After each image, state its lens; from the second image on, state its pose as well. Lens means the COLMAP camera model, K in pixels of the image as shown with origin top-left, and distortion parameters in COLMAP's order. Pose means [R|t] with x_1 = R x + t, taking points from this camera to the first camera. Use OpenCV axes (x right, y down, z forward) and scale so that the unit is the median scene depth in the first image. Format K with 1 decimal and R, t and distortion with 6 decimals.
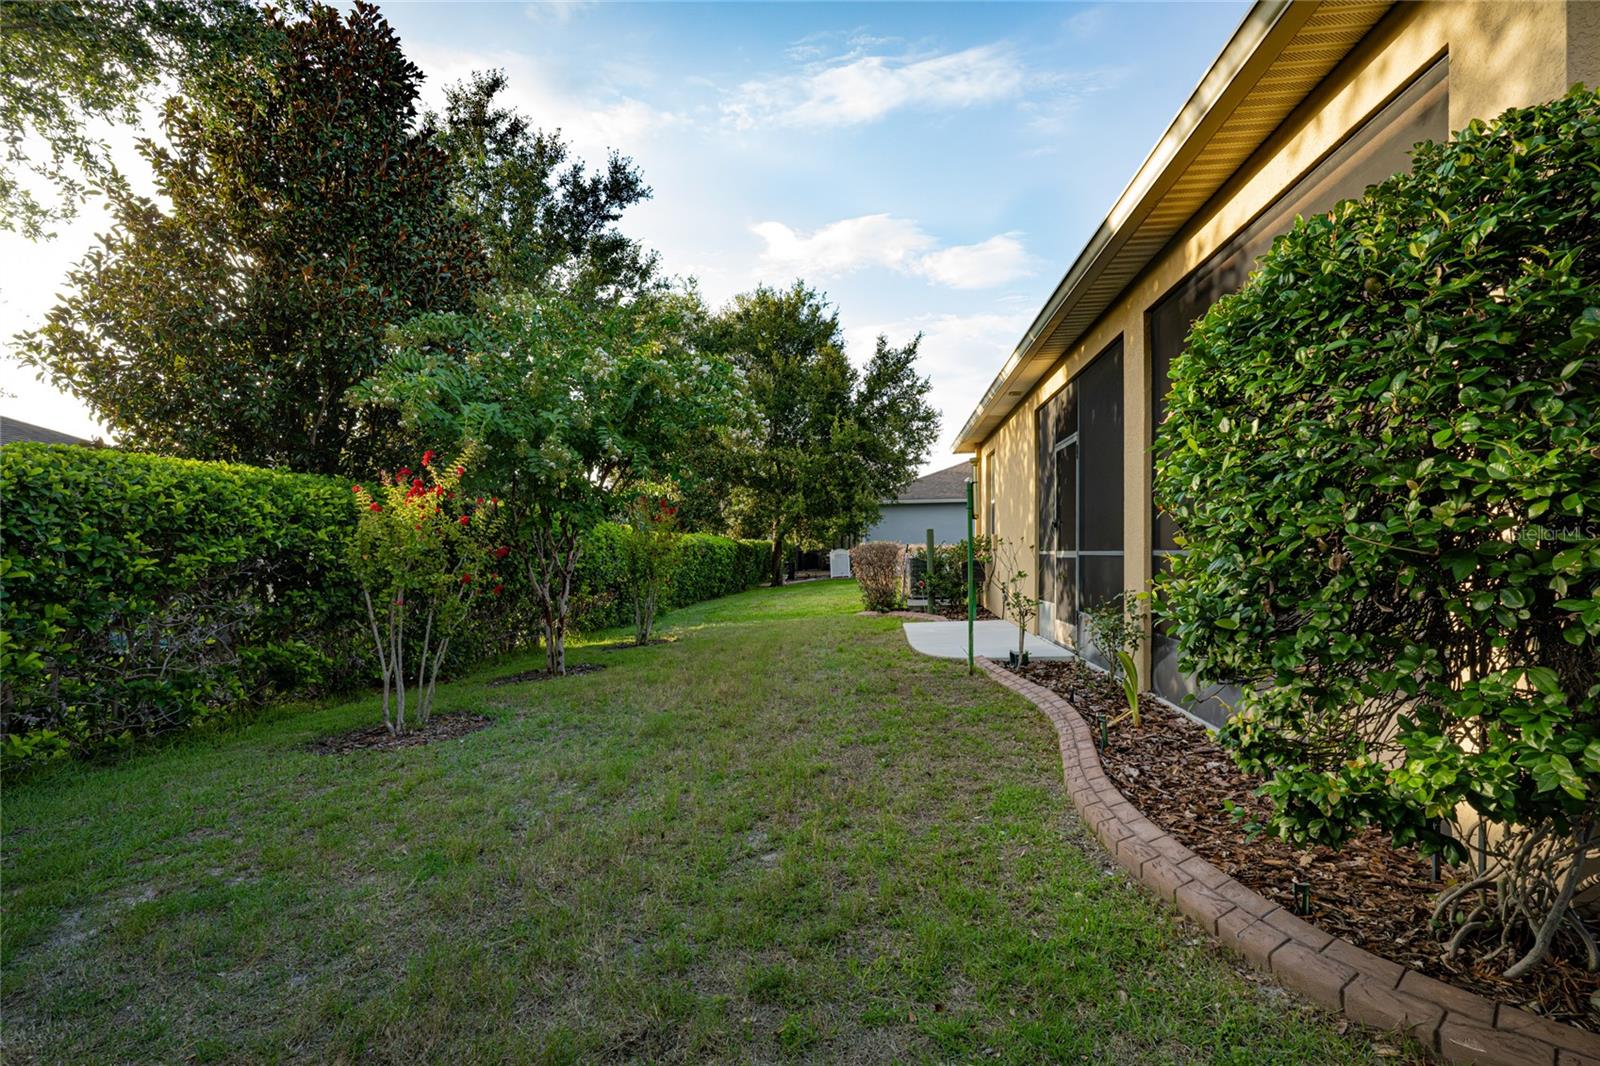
lens RADIAL K [[807.8, 0, 801.1], [0, 807.8, 534.9], [0, 0, 1]] dist [-0.004989, 0.000079]
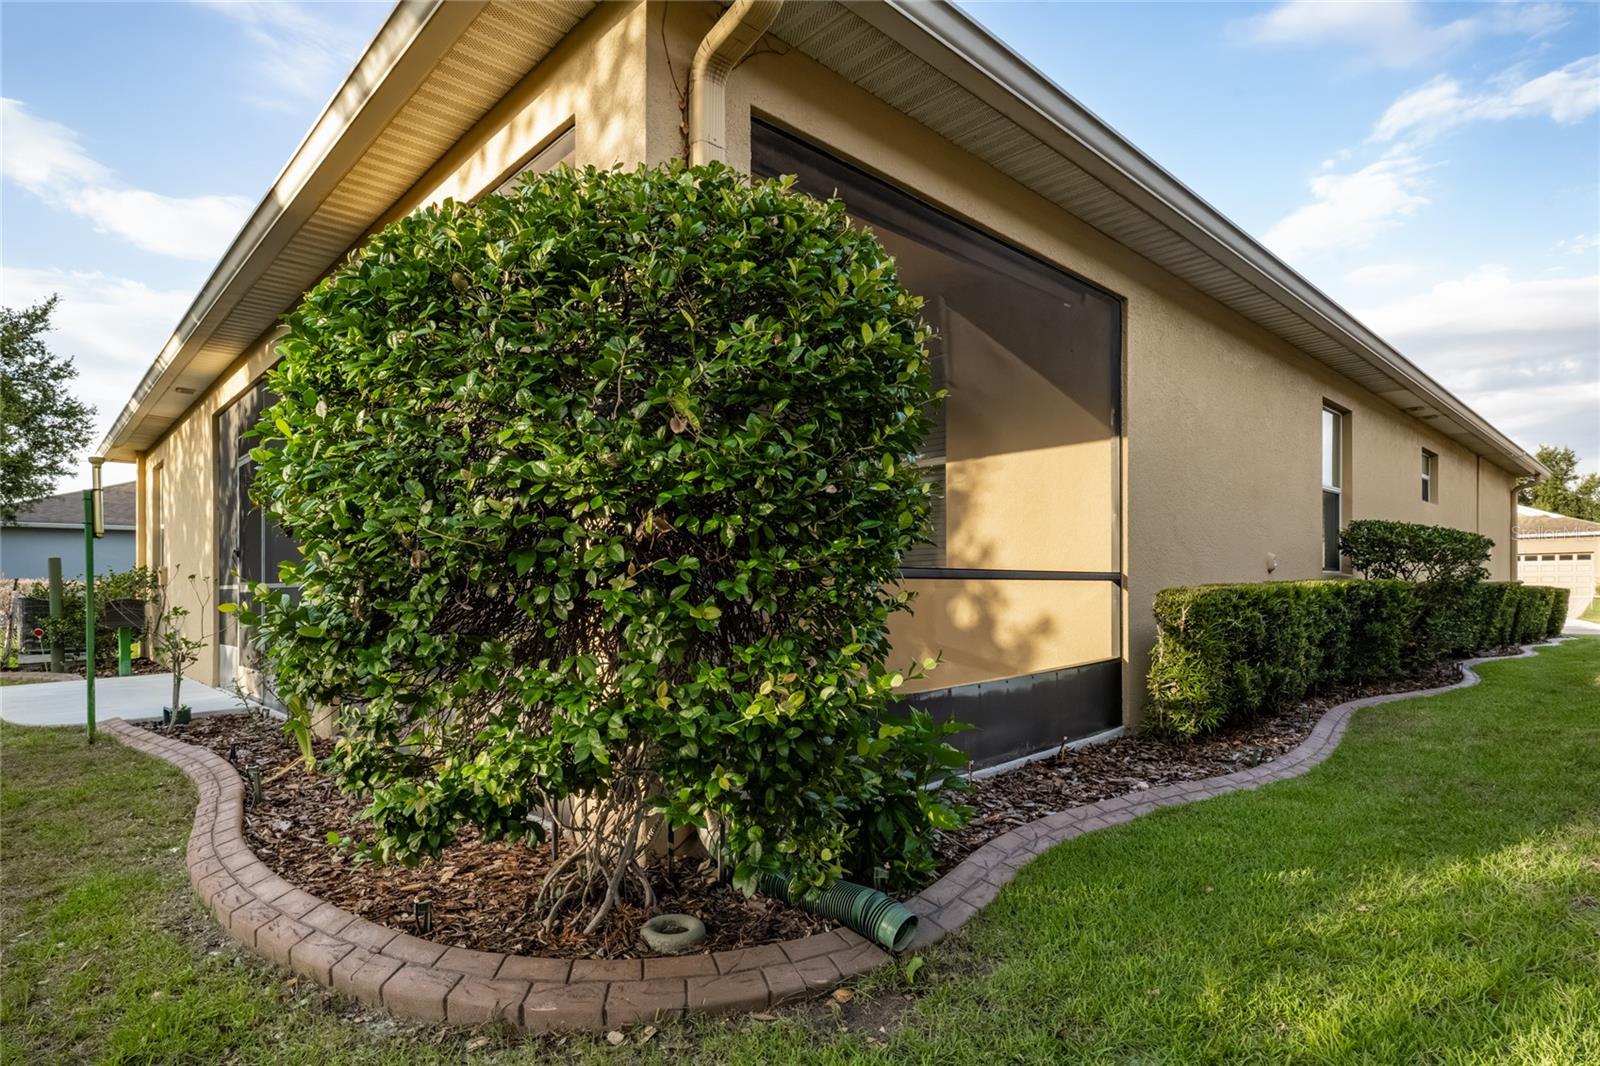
lens RADIAL K [[826.5, 0, 774.6], [0, 826.5, 590.5], [0, 0, 1]] dist [0.000519, 0.000573]
pose [[0.662272, 0.000148, 0.749264, 0.107627], [-0.011353, 0.999887, 0.009837, 0.029111], [-0.749178, -0.015021, 0.662199, 0.017303]]
